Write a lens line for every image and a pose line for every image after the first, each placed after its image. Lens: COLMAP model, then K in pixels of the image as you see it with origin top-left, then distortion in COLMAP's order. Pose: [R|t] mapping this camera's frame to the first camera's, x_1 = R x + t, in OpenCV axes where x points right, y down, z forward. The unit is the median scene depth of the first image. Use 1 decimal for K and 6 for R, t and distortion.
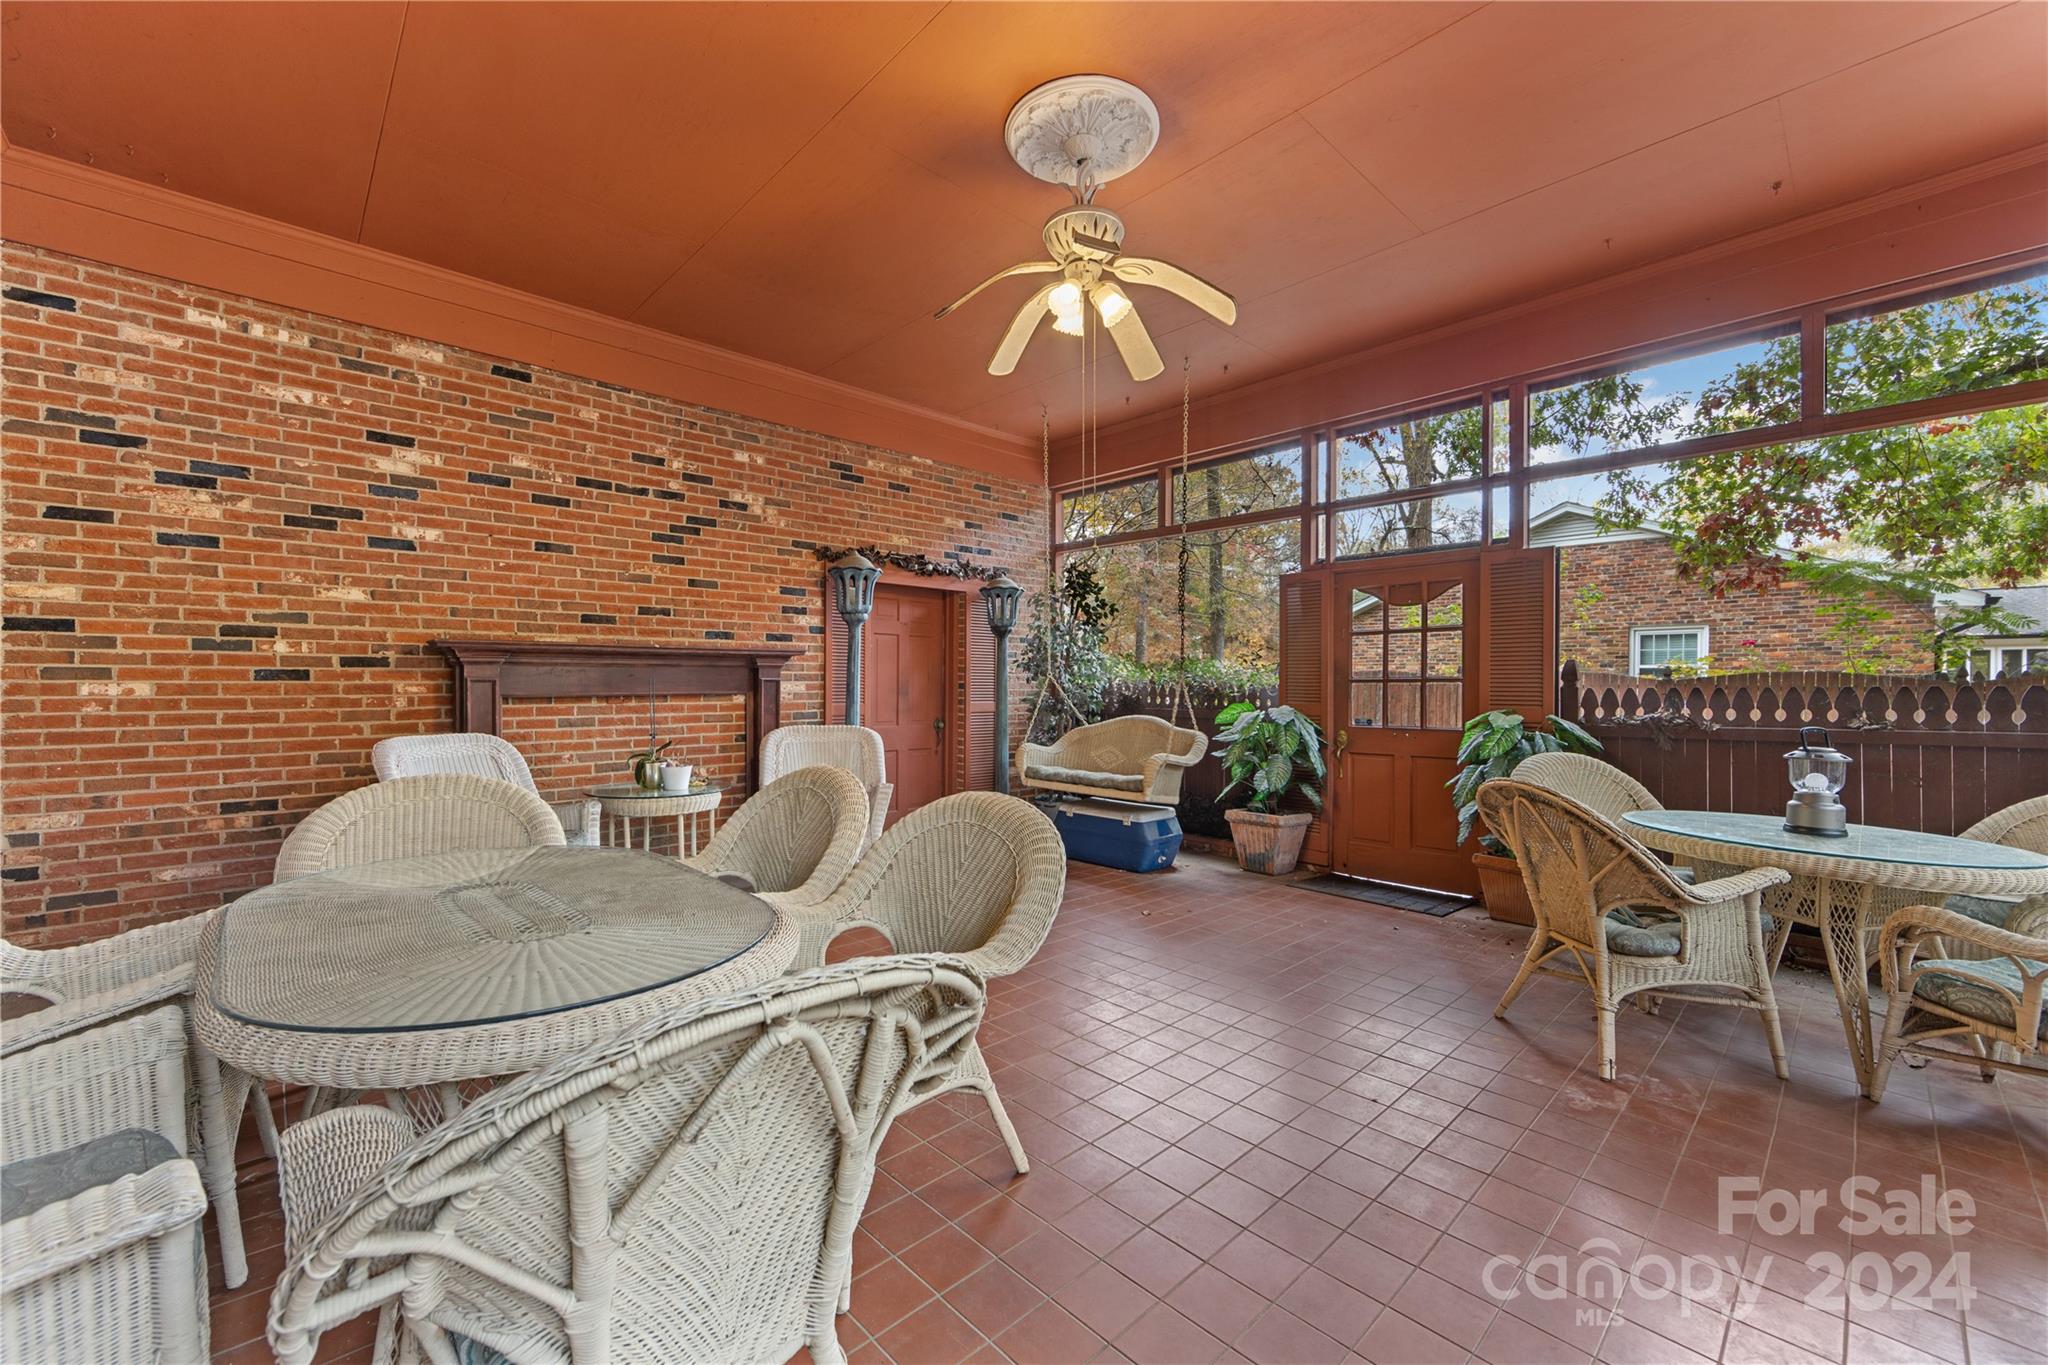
lens RADIAL K [[804.4, 0, 1023.4], [0, 804.4, 688.1], [0, 0, 1]] dist [-0.002063, -0.000094]
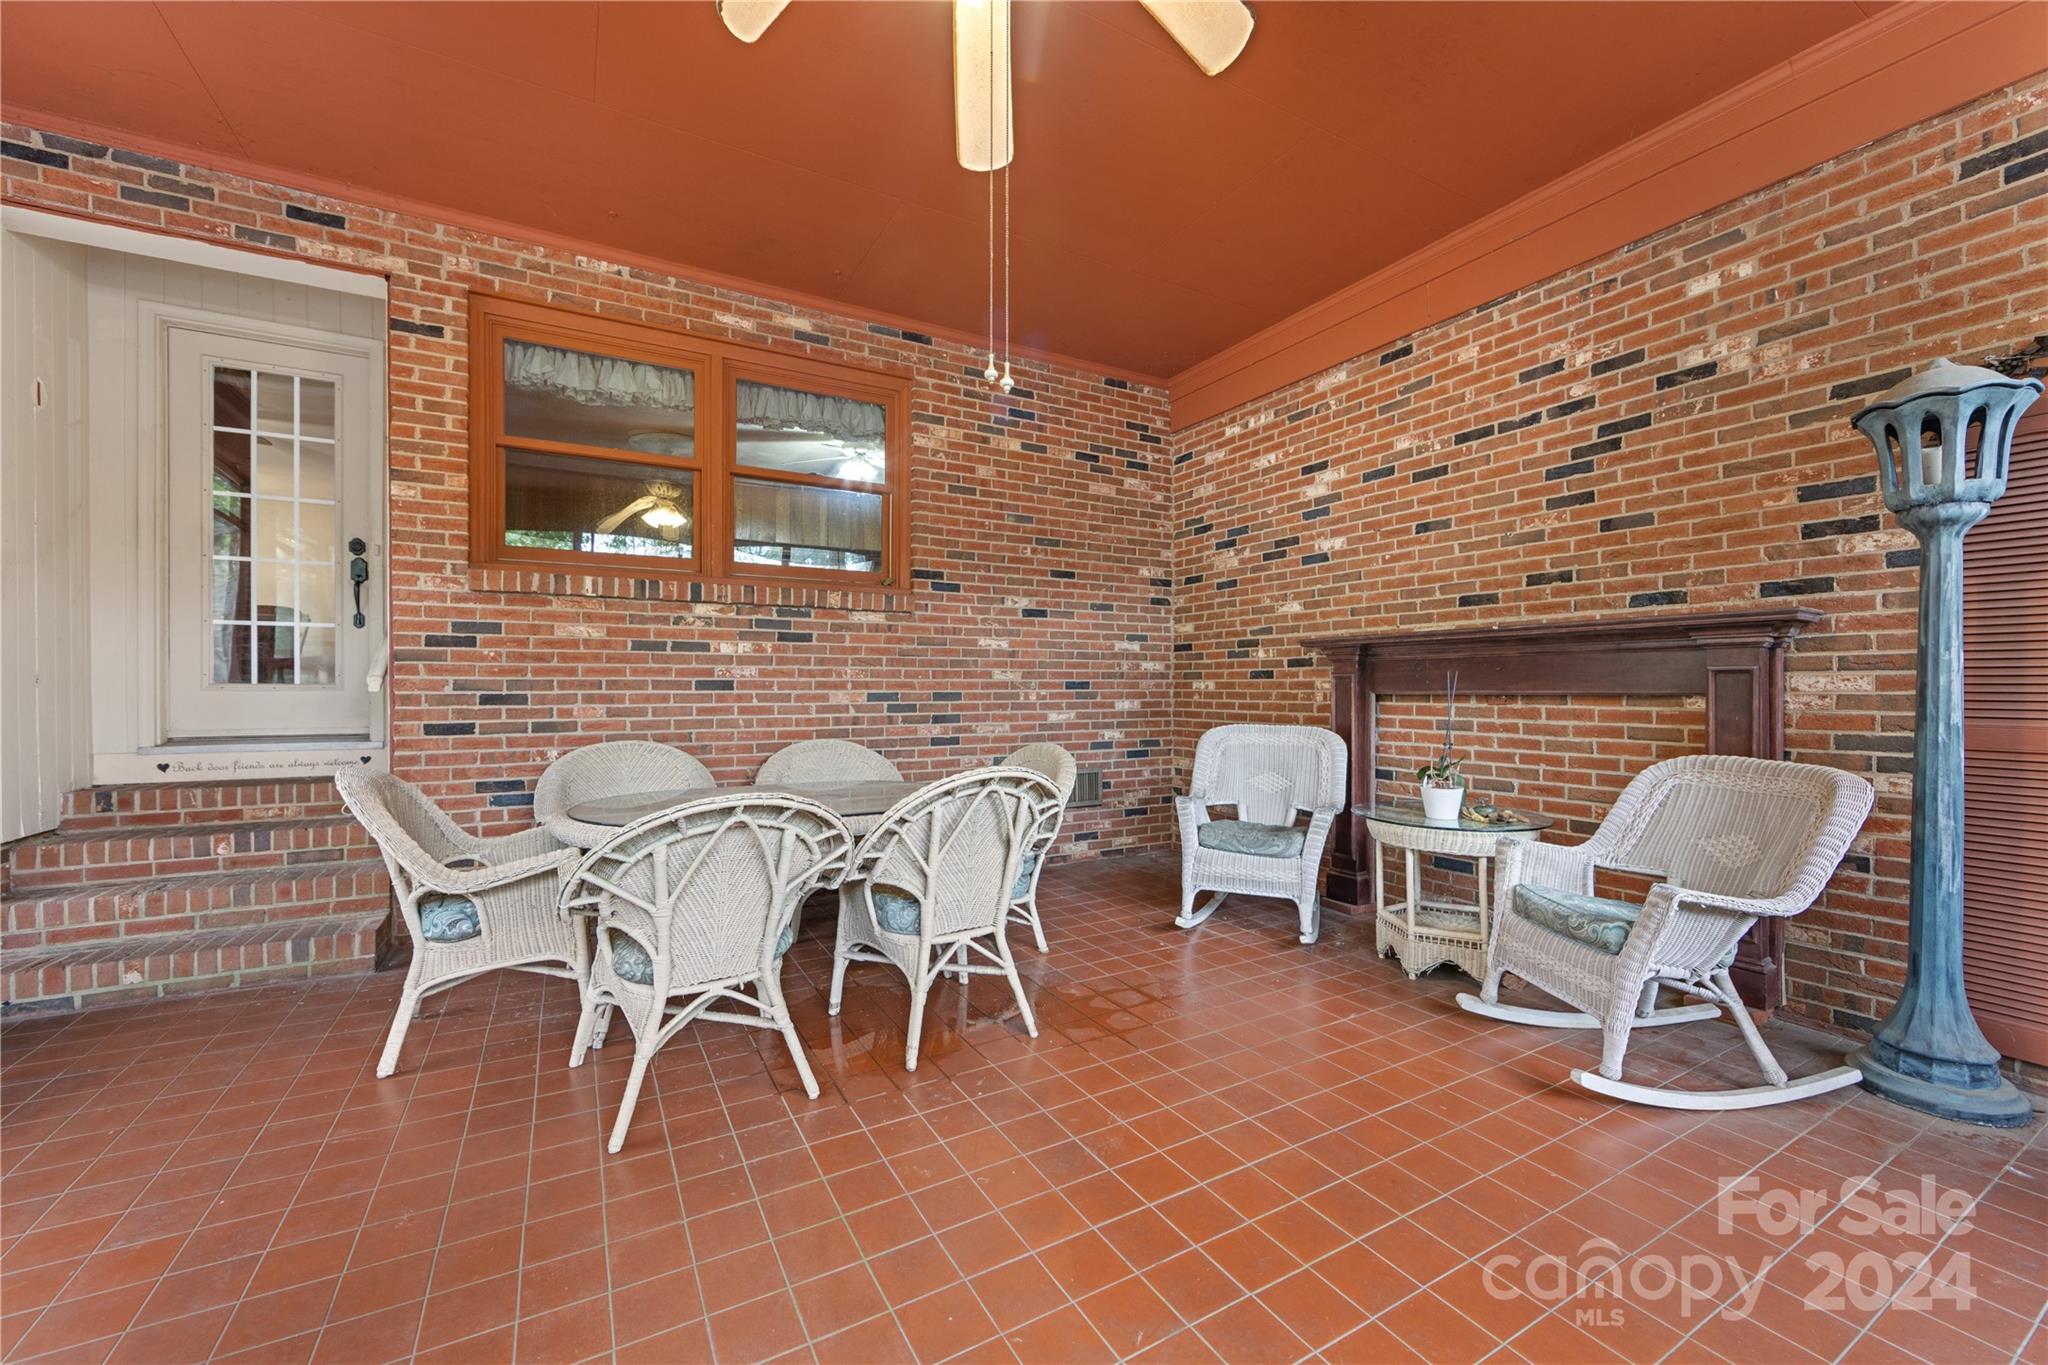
lens RADIAL K [[804.4, 0, 1019.3], [0, 804.4, 686.9], [0, 0, 1]] dist [-0.002063, -0.000094]
pose [[-0.244458, 0.000948, -0.969659, 0.366885], [-0.003399, 0.999993, 0.001834, 0.002285], [0.969654, 0.003744, -0.244453, 0.740627]]
